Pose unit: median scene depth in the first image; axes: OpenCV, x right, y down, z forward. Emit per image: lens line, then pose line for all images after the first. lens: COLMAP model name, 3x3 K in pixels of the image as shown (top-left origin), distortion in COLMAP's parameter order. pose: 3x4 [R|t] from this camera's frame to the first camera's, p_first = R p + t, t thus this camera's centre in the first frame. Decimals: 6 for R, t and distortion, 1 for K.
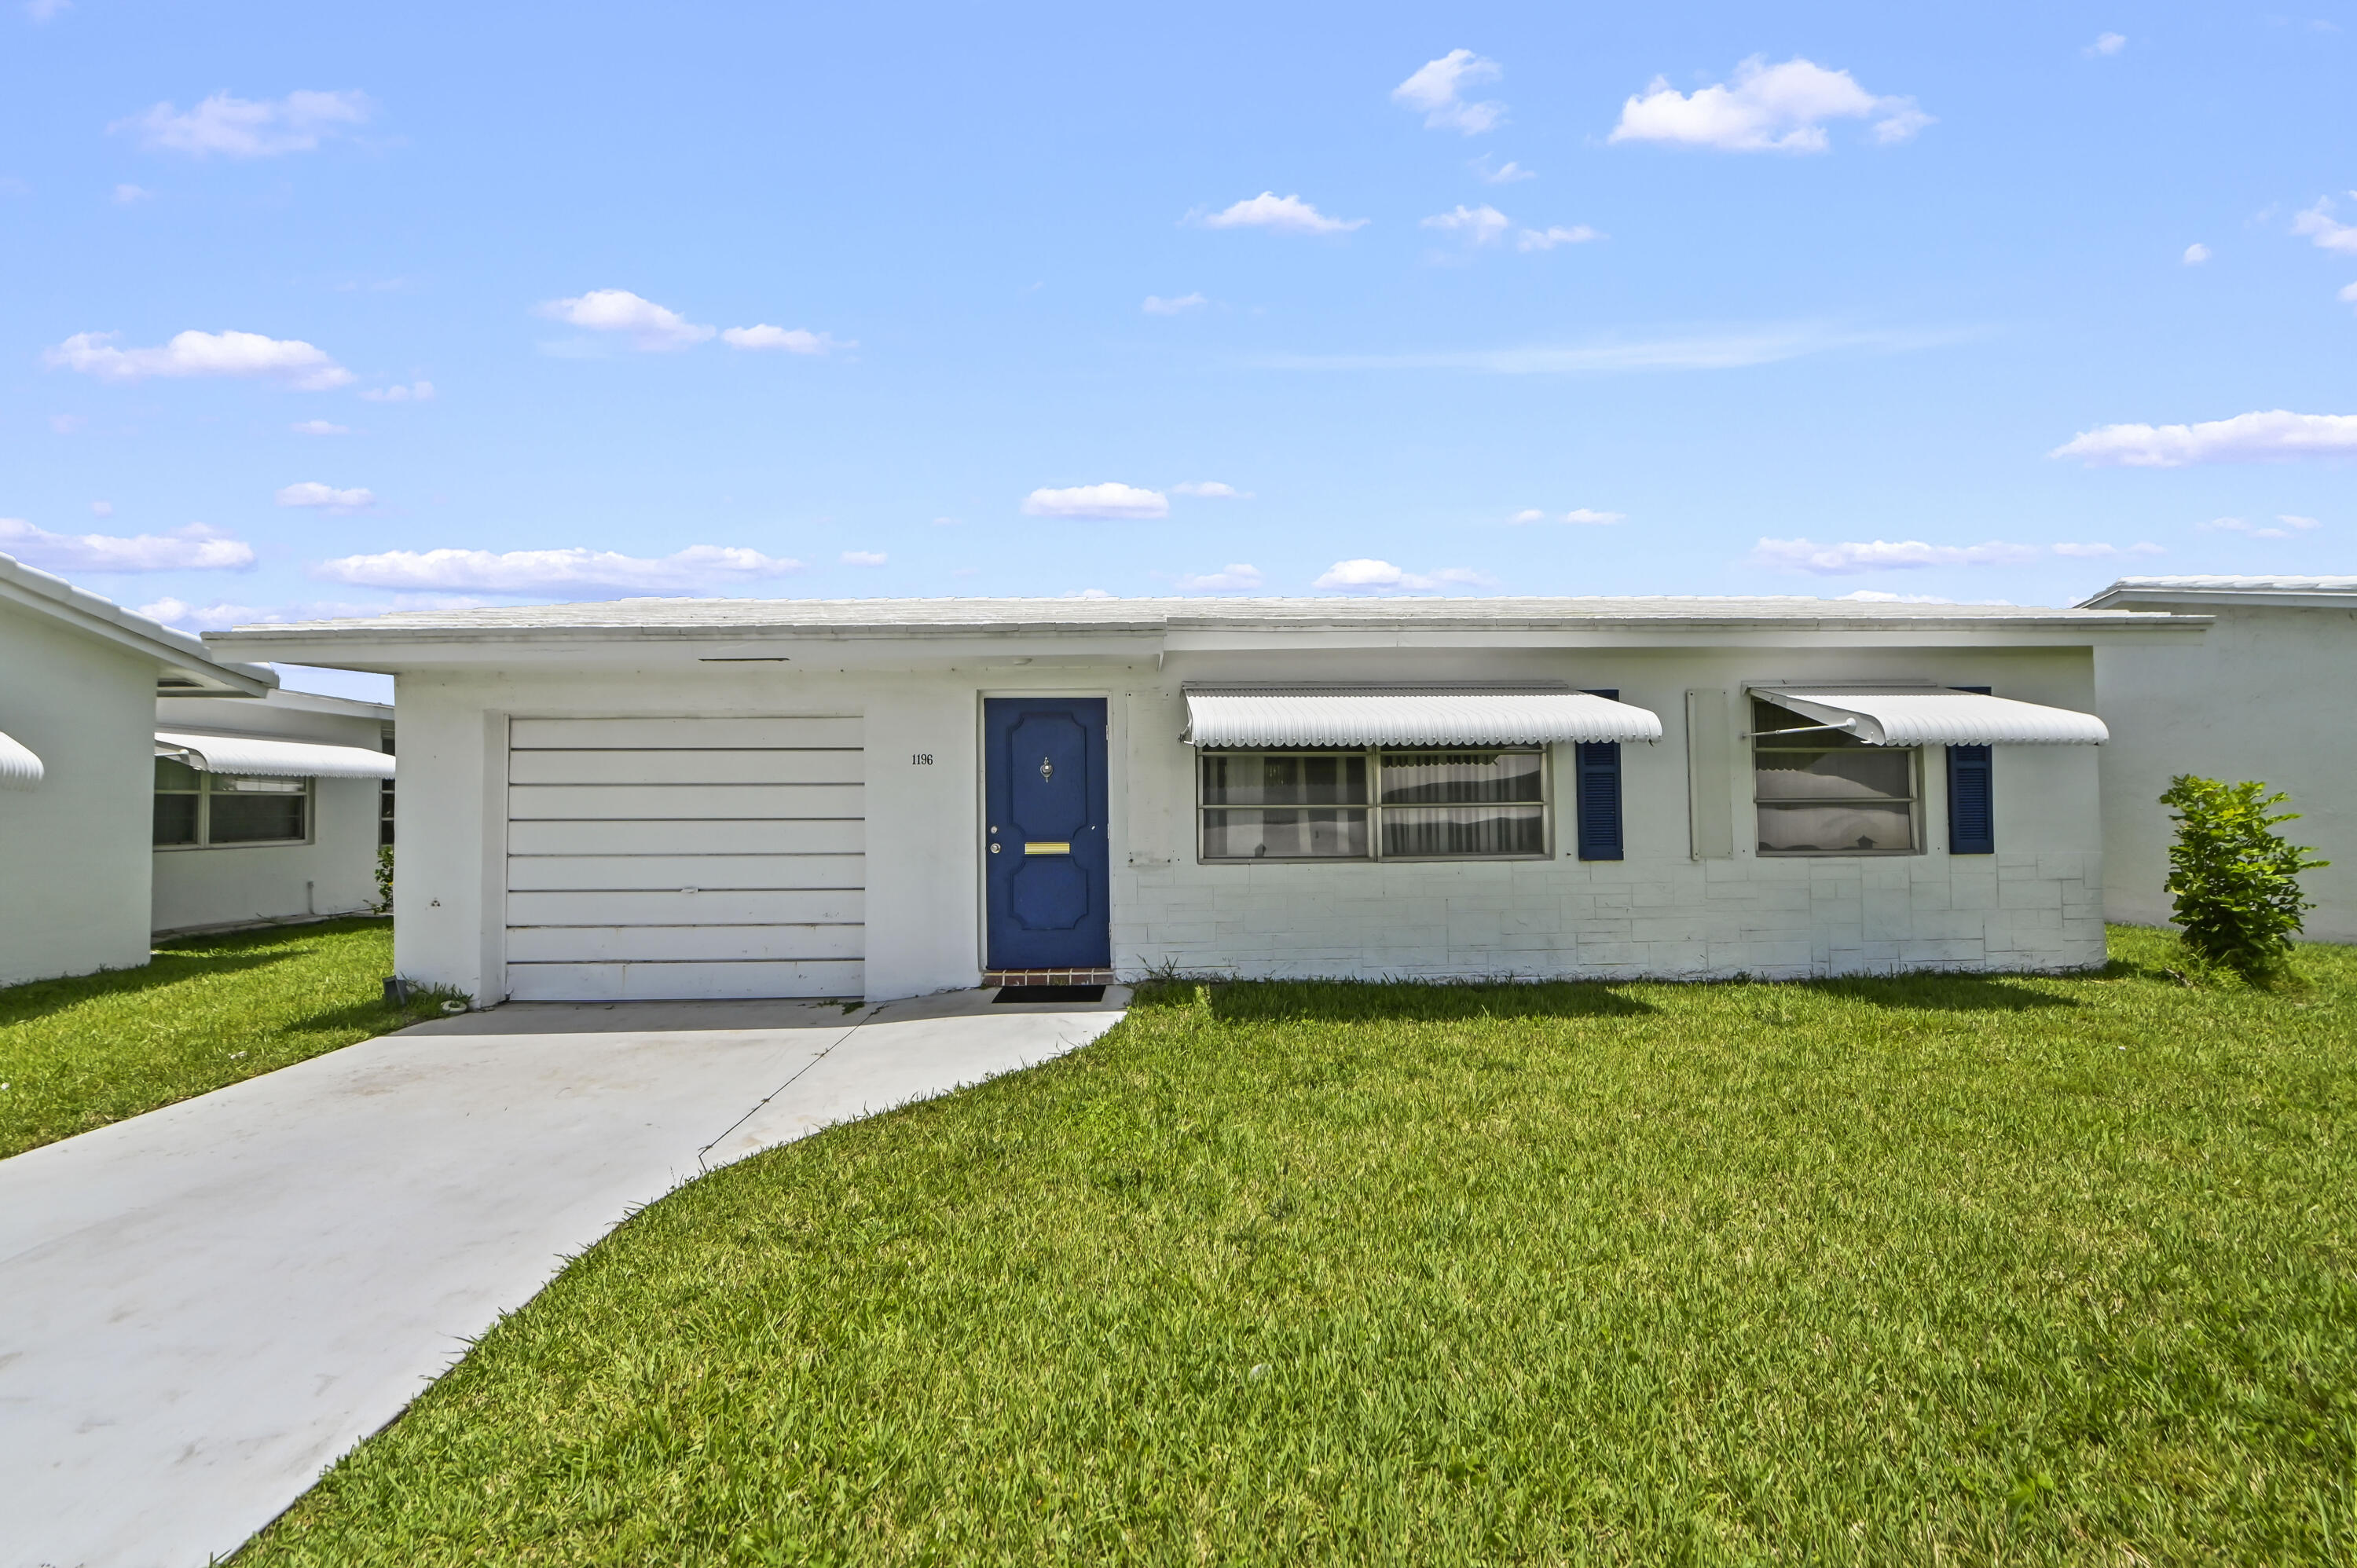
lens RADIAL K [[947.7, 0, 1161.7], [0, 947.7, 767.8], [0, 0, 1]] dist [-0.002745, -0.000801]
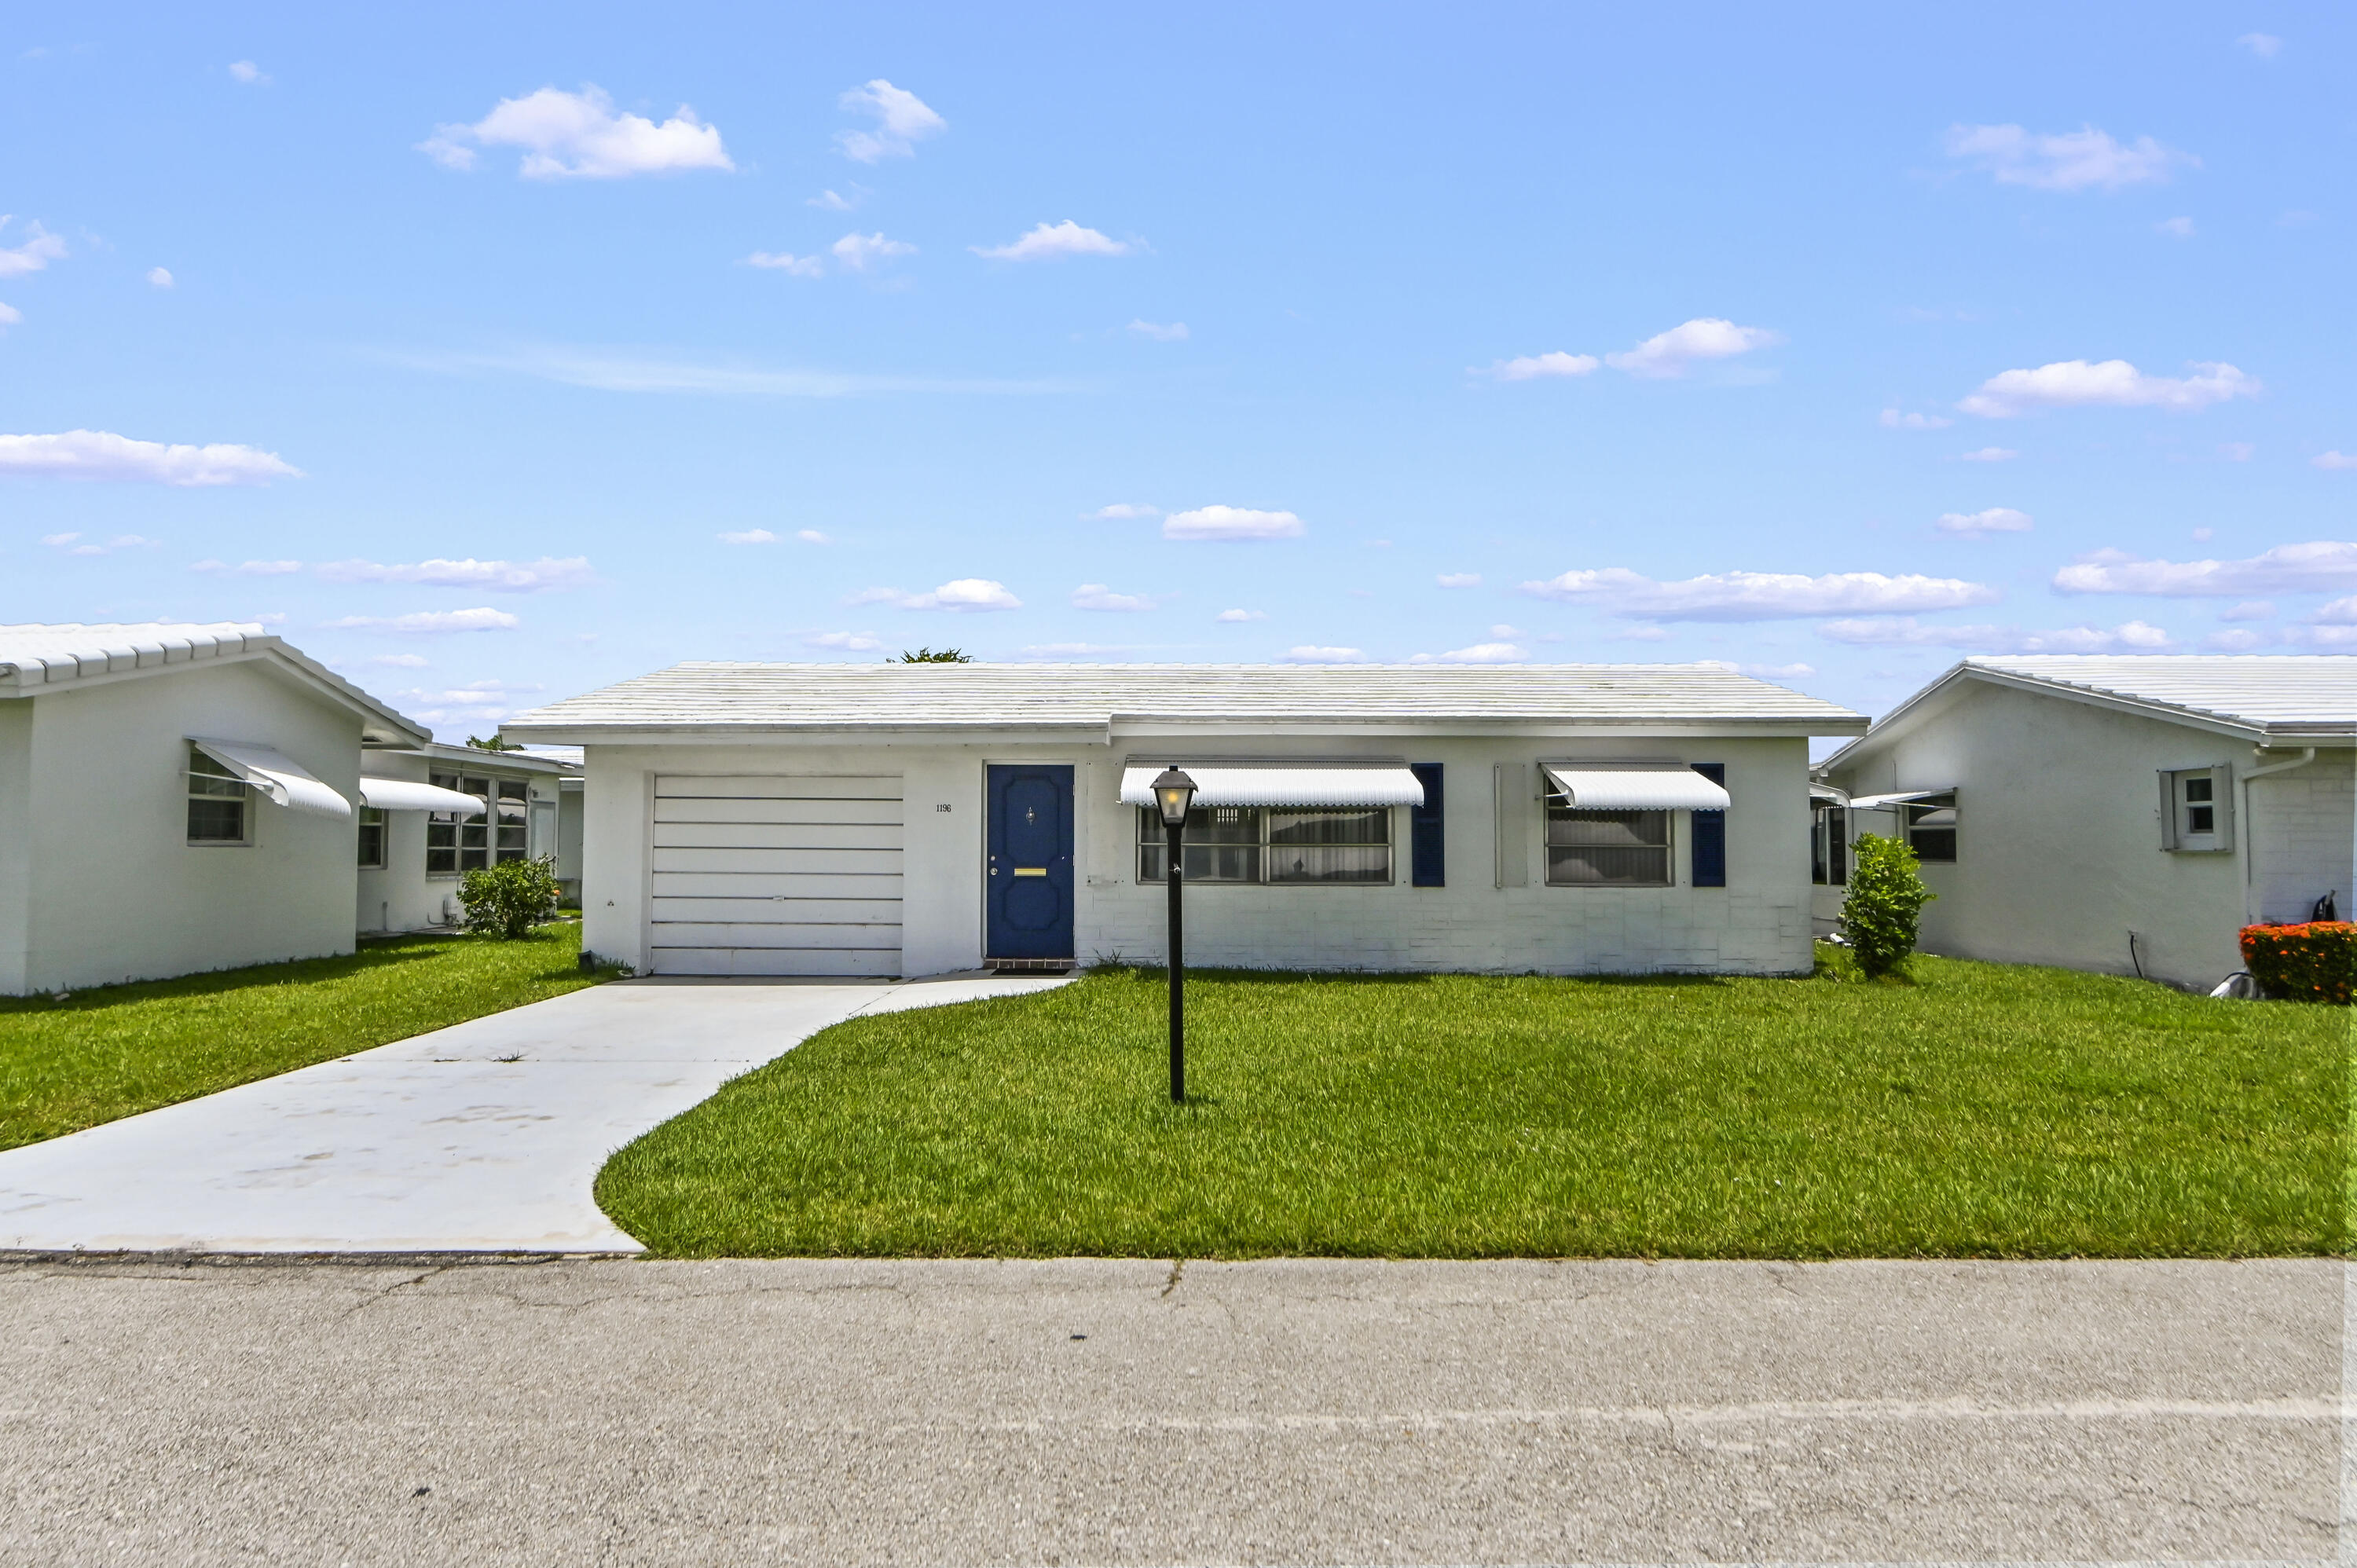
lens RADIAL K [[1418.3, 0, 1185.6], [0, 1418.3, 796.3], [0, 0, 1]] dist [-0.001101, -0.000218]
pose [[0.999170, 0.012224, -0.038868, 0.190516], [-0.012082, 0.999919, 0.003909, -0.038809], [0.038913, -0.003437, 0.999237, -1.098630]]
